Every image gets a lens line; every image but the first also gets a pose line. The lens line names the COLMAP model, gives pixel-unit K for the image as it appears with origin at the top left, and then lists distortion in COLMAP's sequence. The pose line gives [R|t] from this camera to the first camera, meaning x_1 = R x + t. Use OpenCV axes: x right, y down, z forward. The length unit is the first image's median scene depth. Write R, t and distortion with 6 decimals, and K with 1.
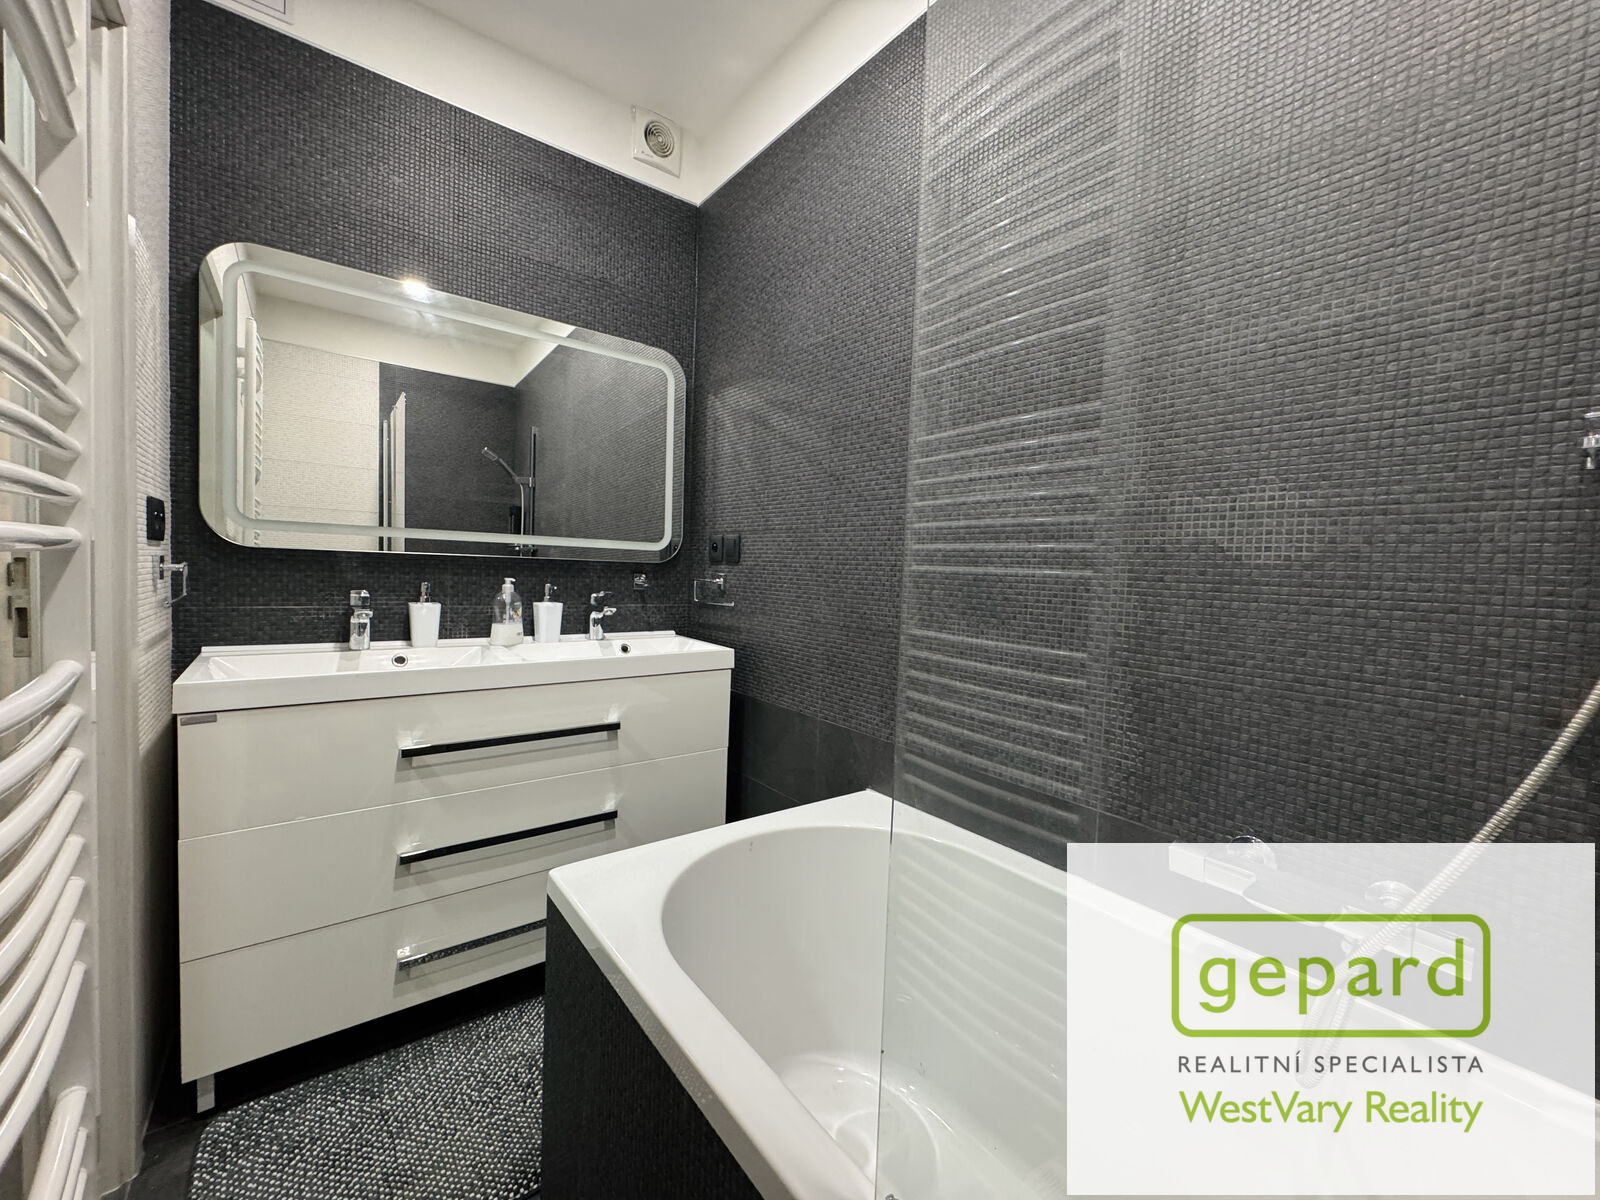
lens RADIAL K [[640.4, 0, 800.9], [0, 640.4, 595.7], [0, 0, 1]] dist [-0.004259, -0.000171]
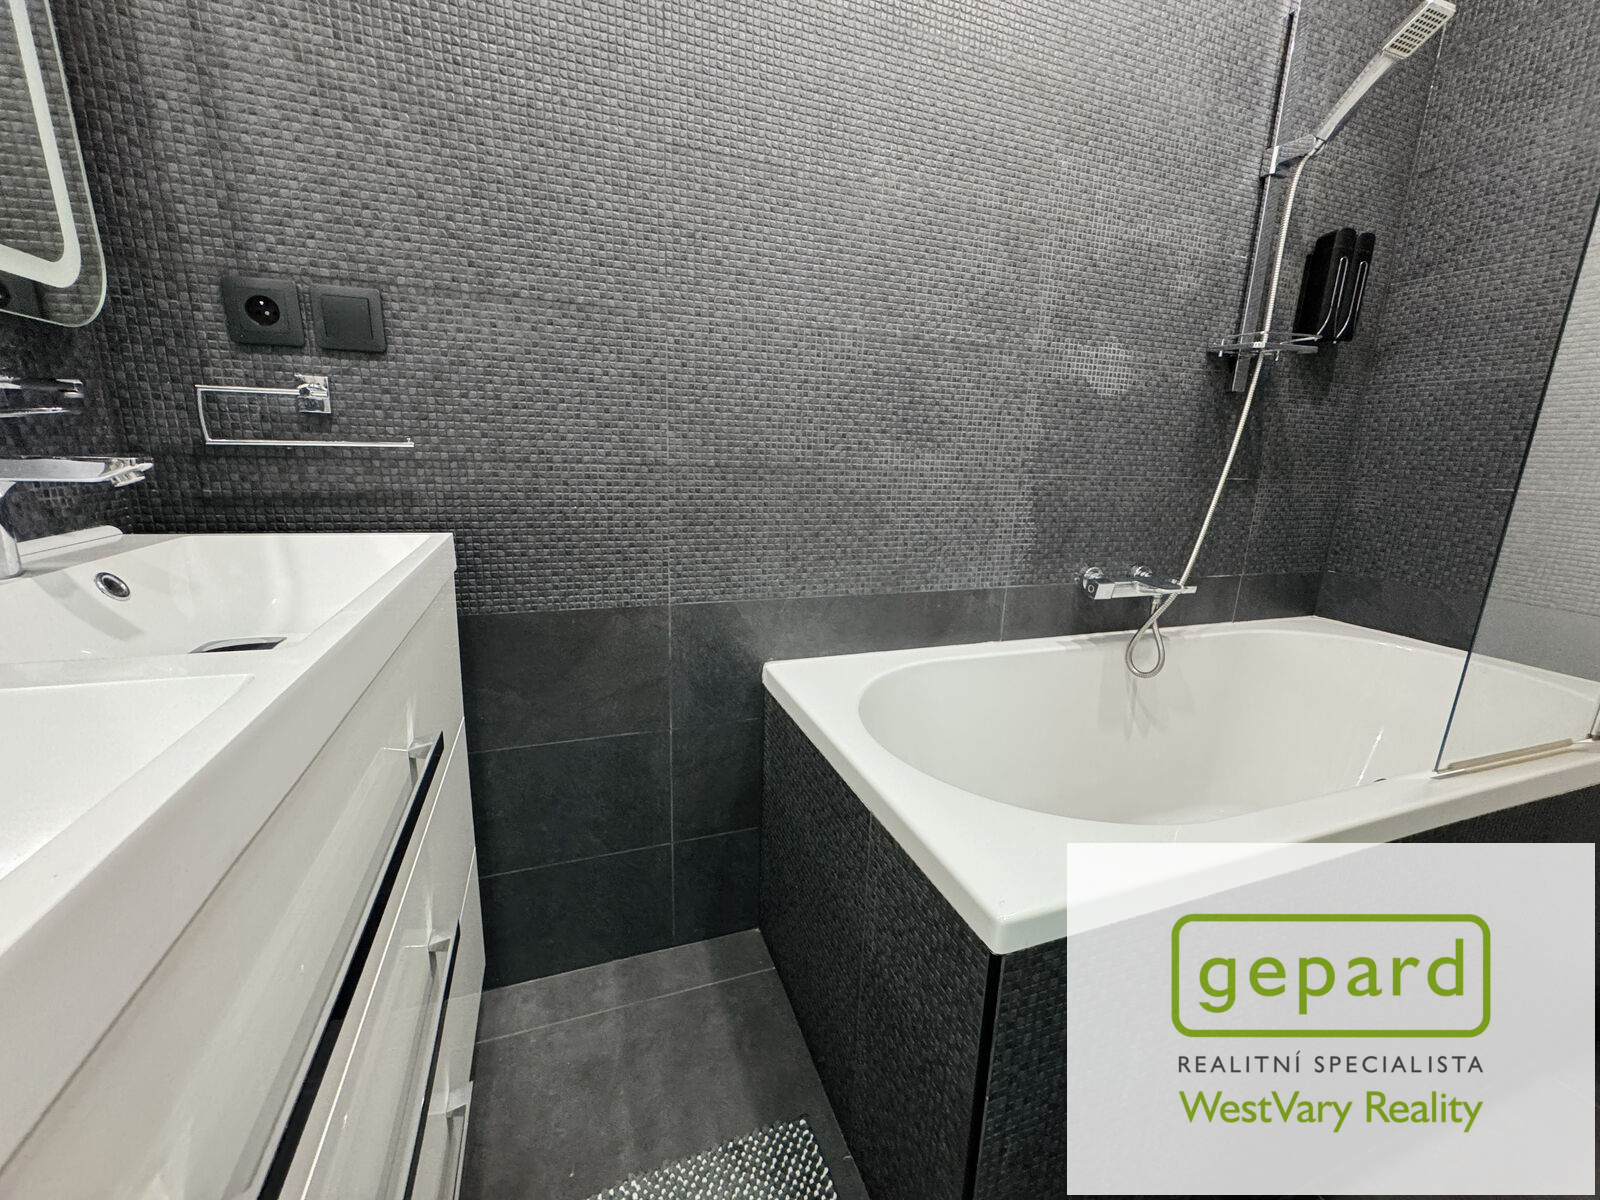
lens RADIAL K [[640.4, 0, 800.9], [0, 640.4, 595.7], [0, 0, 1]] dist [-0.004259, -0.000171]
pose [[0.298574, -0.244969, 0.922412, -0.774889], [0.017629, 0.967748, 0.251303, 0.012510], [-0.954224, -0.058772, 0.293263, 0.889294]]
